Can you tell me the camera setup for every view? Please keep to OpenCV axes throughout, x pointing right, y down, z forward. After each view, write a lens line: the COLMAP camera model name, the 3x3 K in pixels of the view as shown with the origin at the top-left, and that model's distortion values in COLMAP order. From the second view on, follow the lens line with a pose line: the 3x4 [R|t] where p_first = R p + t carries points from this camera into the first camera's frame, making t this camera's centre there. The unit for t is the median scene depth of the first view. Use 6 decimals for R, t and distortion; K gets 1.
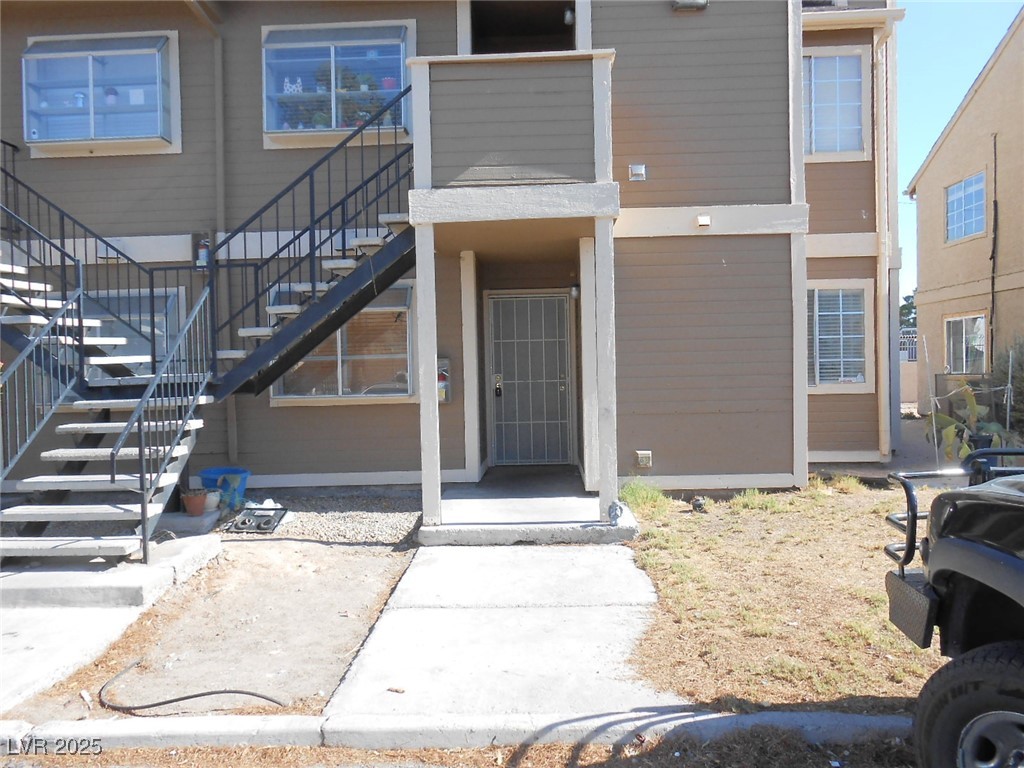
lens RADIAL K [[793.0, 0, 512.0], [0, 793.0, 384.0], [0, 0, 1]] dist [-0.013207, -0.004456]
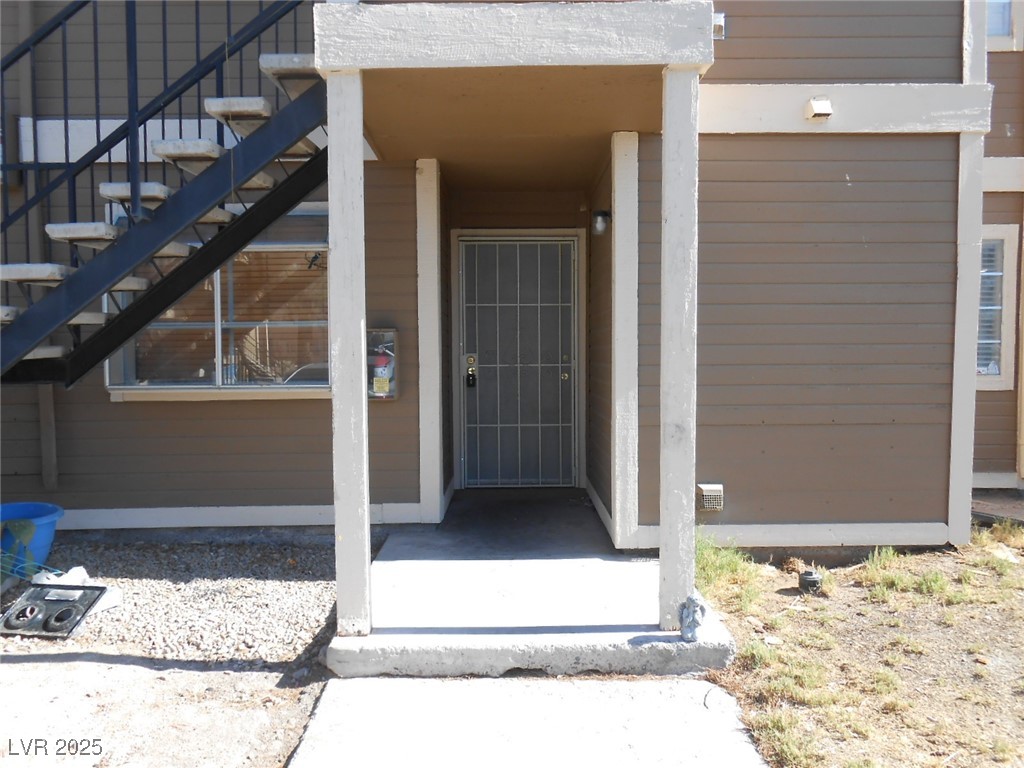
lens RADIAL K [[793.0, 0, 512.0], [0, 793.0, 384.0], [0, 0, 1]] dist [-0.013207, -0.004456]
pose [[0.998796, 0.013650, 0.047121, -0.018904], [-0.015137, 0.999394, 0.031331, -0.011281], [-0.046665, -0.032006, 0.998398, 0.419621]]
